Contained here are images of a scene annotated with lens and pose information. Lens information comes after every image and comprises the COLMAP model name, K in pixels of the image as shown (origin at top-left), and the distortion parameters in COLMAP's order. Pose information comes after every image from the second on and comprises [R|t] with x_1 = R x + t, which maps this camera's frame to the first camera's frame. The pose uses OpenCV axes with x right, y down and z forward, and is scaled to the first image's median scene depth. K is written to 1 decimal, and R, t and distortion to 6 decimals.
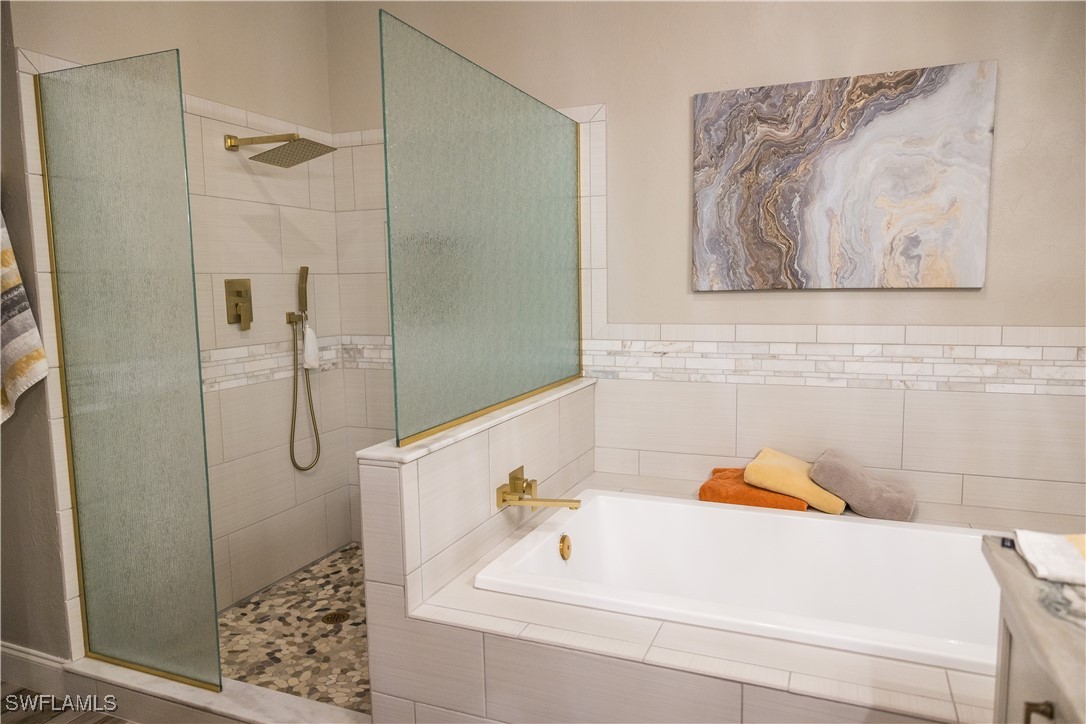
lens RADIAL K [[722.4, 0, 543.0], [0, 722.4, 362.0], [0, 0, 1]] dist [-0.001139, 0.004058]
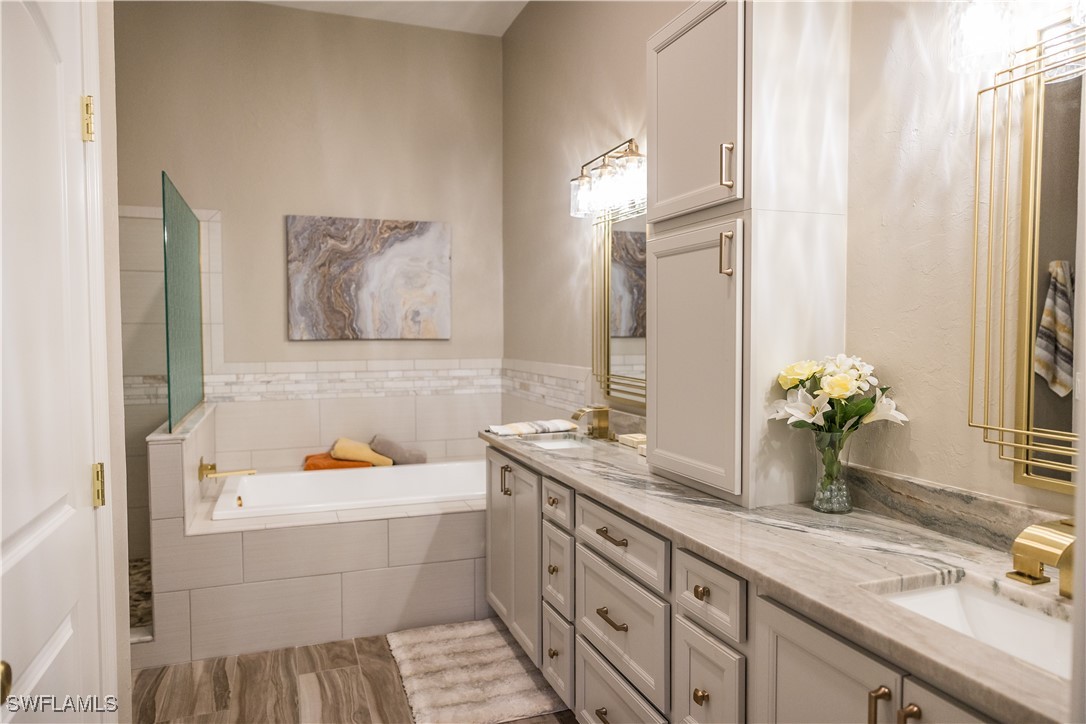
lens RADIAL K [[722.4, 0, 543.0], [0, 722.4, 362.0], [0, 0, 1]] dist [-0.001139, 0.004058]
pose [[0.737618, -0.014175, 0.675070, -0.458280], [0.064764, 0.996655, -0.049838, 0.063412], [-0.672105, 0.080482, 0.736069, -0.516458]]
